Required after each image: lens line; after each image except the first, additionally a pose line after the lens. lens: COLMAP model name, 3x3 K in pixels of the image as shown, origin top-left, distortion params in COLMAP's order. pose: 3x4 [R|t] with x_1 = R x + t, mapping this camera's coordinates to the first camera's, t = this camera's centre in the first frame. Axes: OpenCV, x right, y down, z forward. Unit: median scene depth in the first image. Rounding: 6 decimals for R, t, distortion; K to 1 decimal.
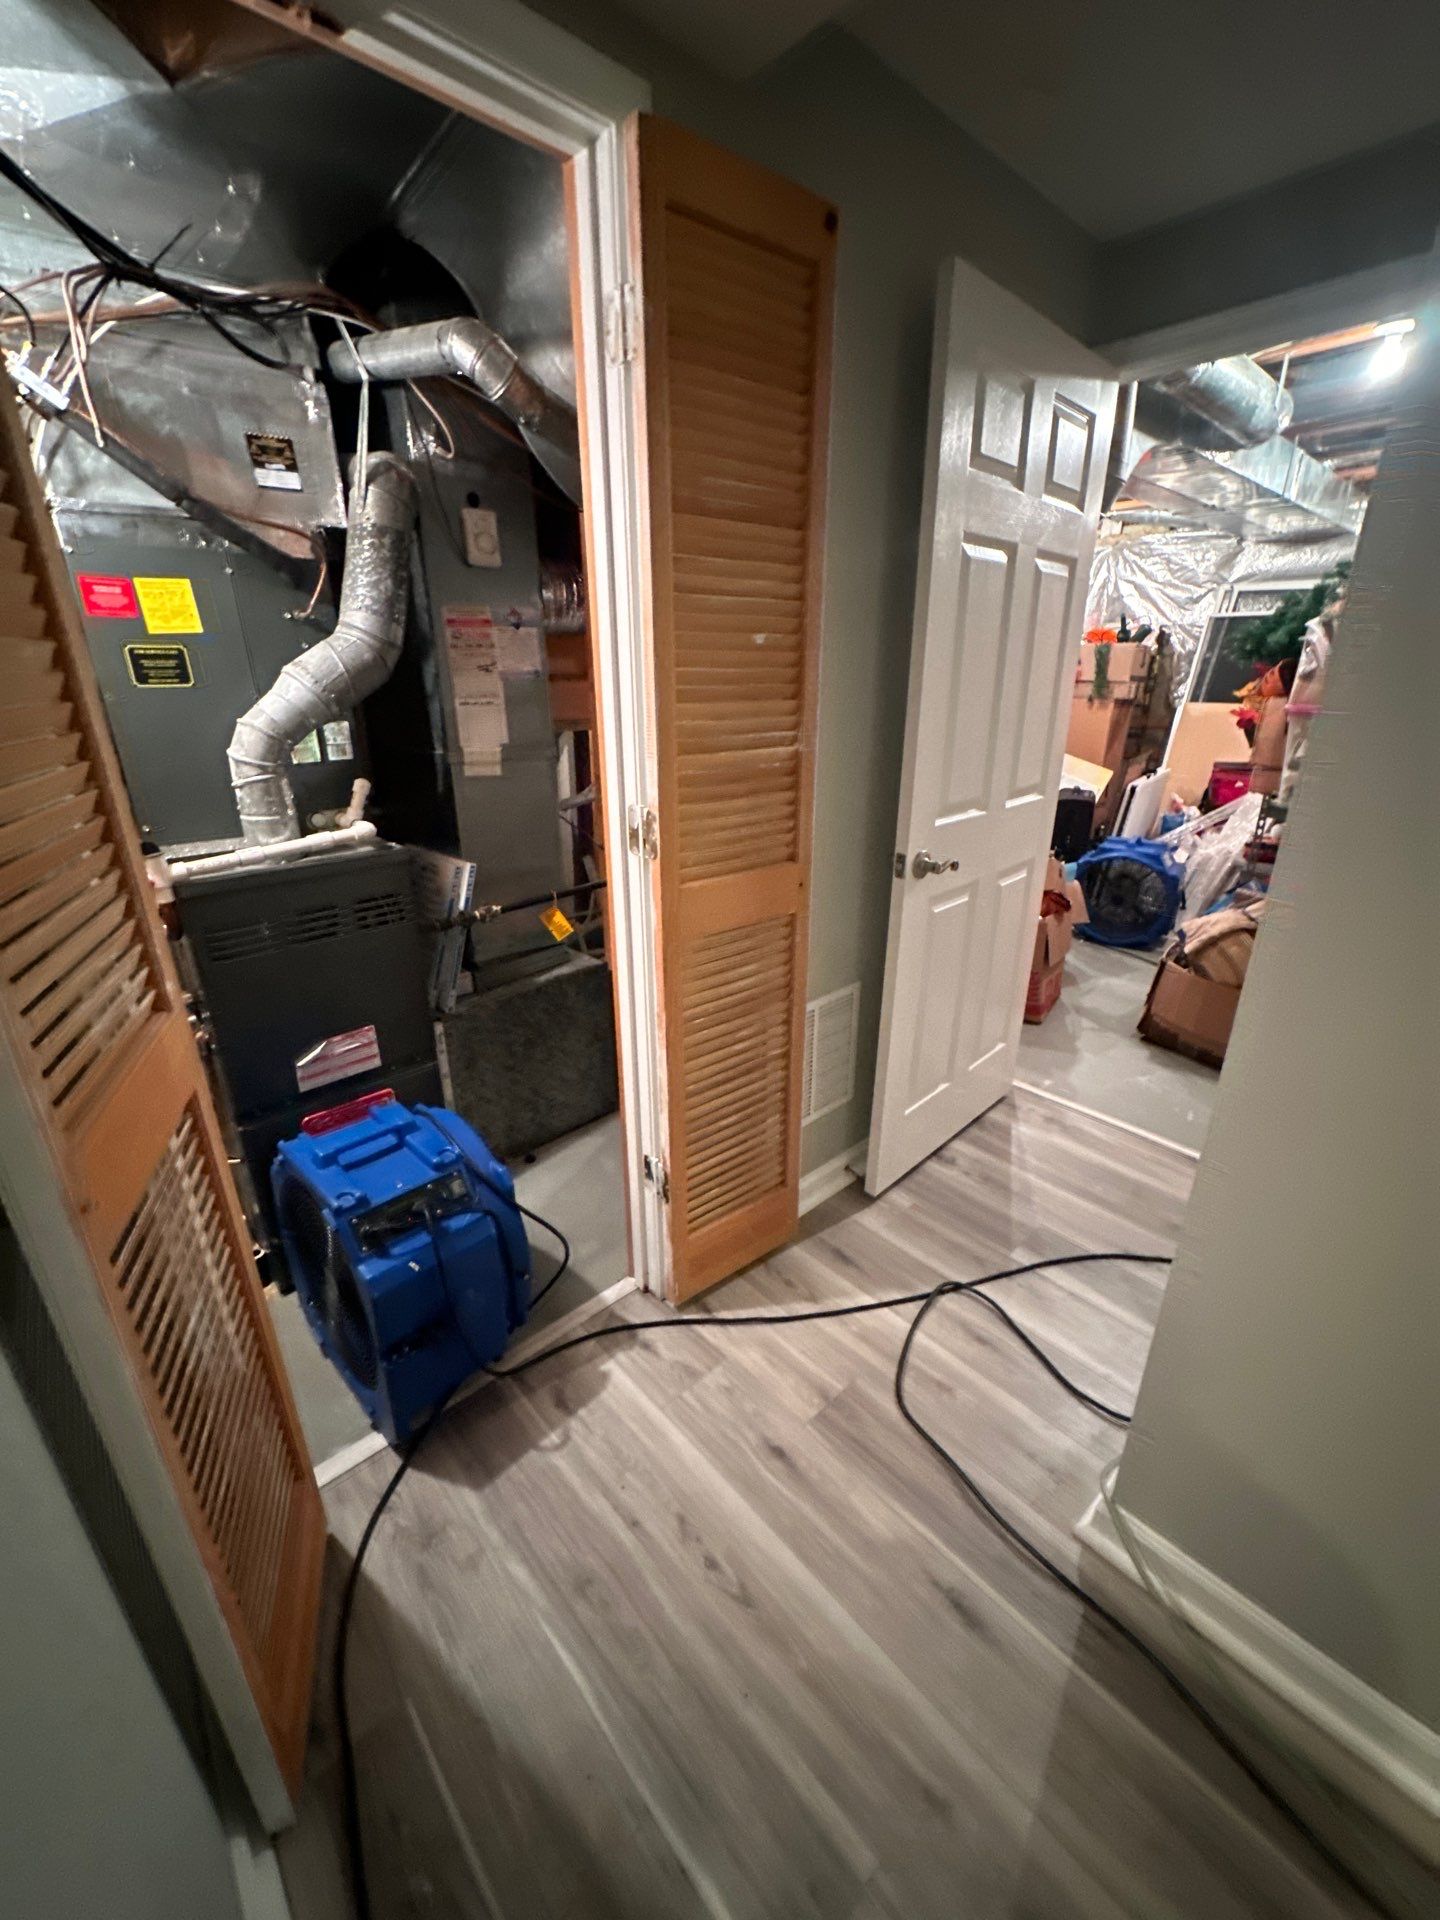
lens RADIAL K [[762.1, 0, 722.2], [0, 762.1, 953.7], [0, 0, 1]] dist [-0.003624, 0.000083]
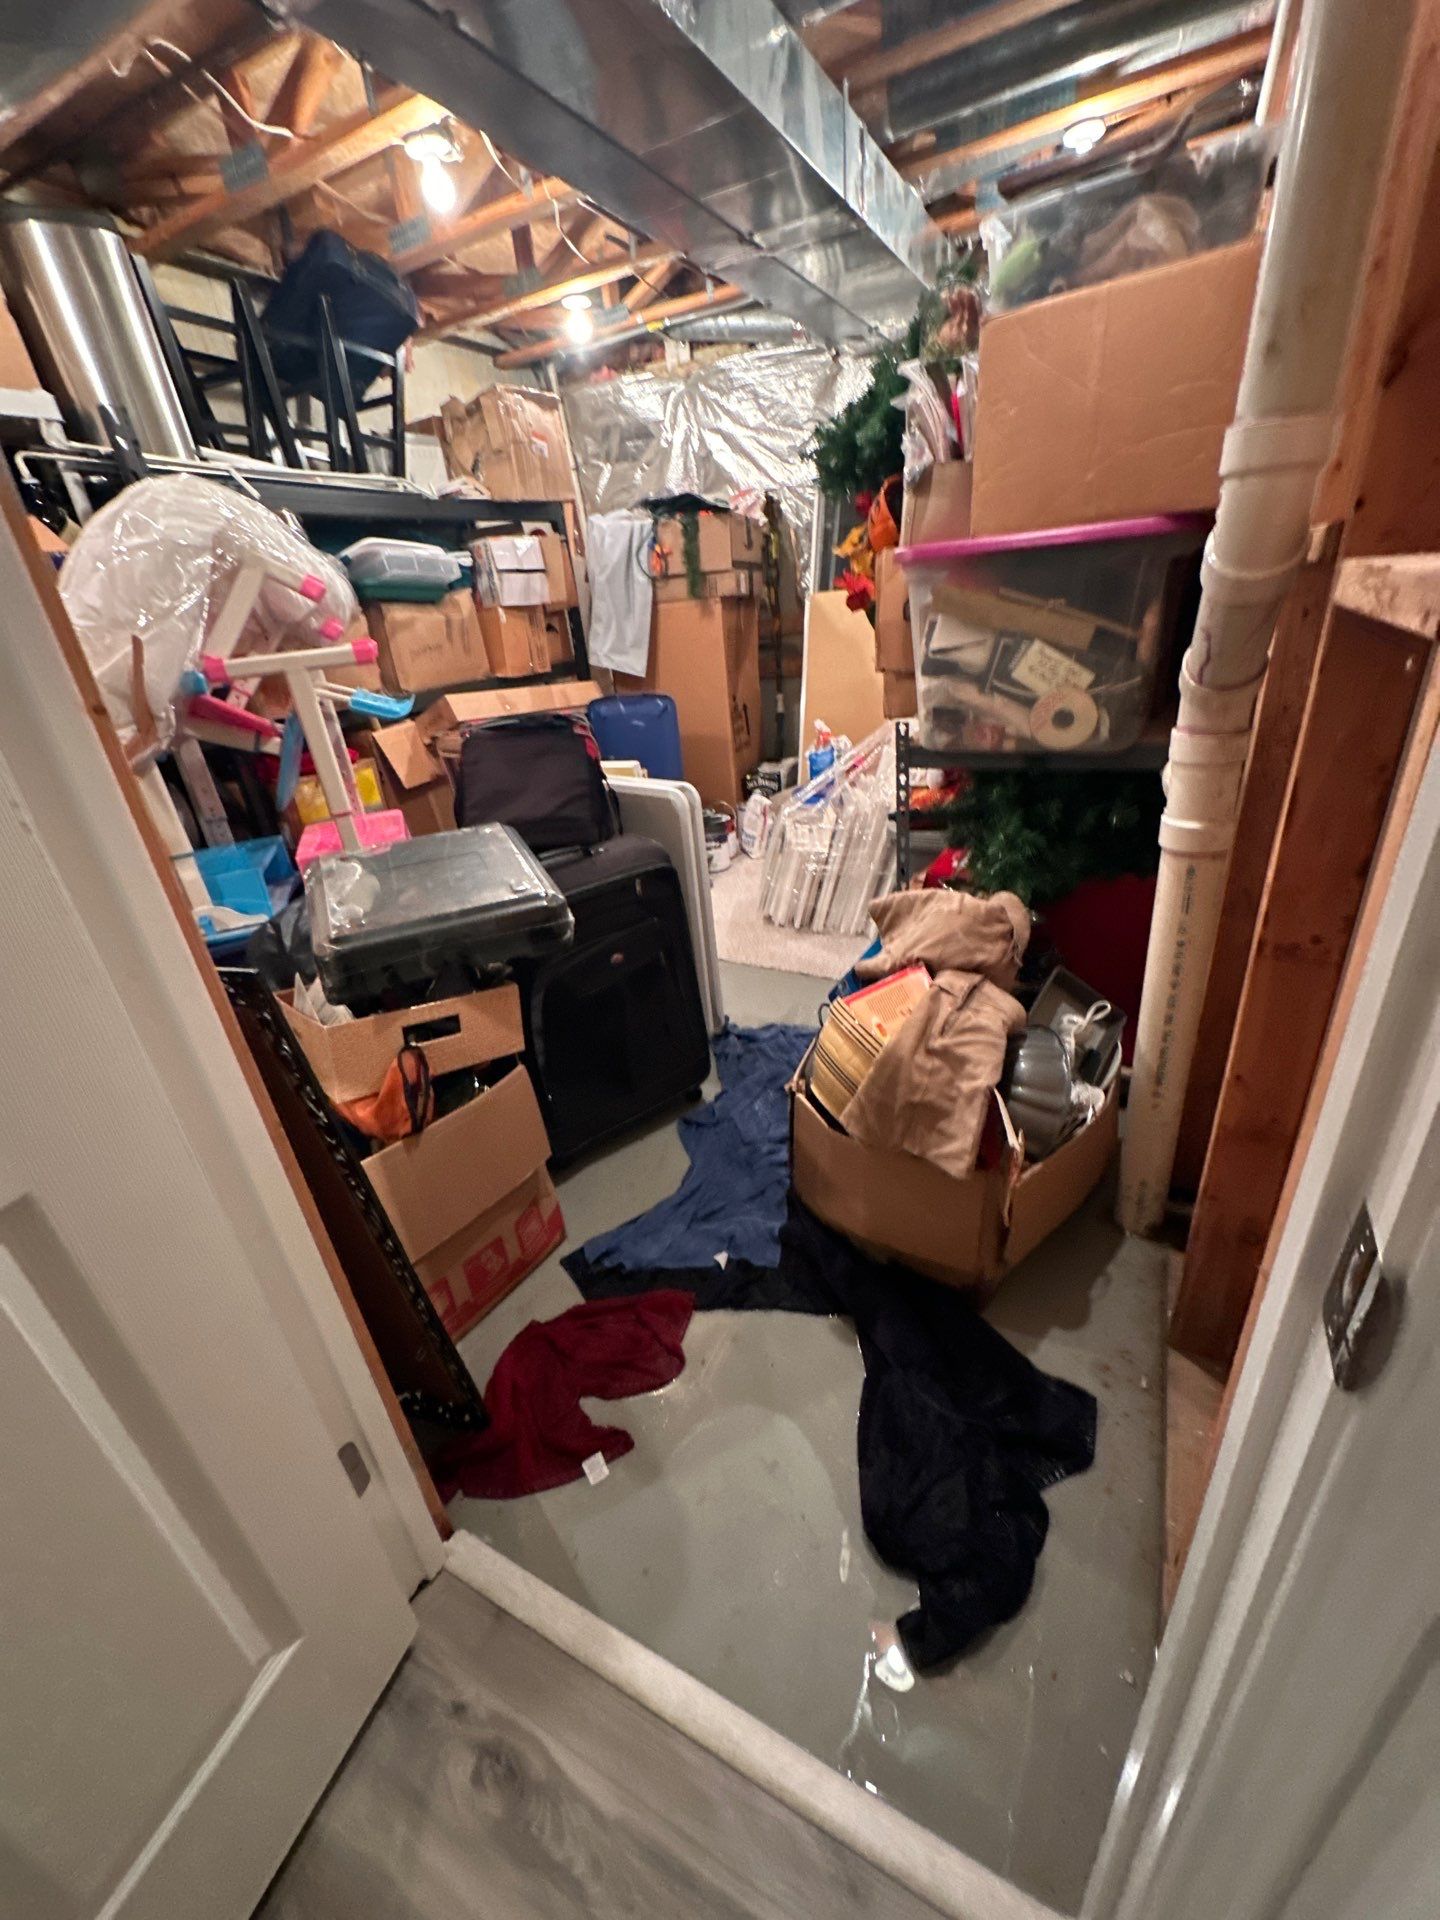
lens RADIAL K [[762.1, 0, 715.5], [0, 762.1, 959.4], [0, 0, 1]] dist [-0.003624, 0.000083]
pose [[0.938159, -0.222973, 0.264842, 0.258611], [0.203323, 0.974013, 0.099794, -0.080782], [-0.280211, -0.039775, 0.959114, 0.320138]]
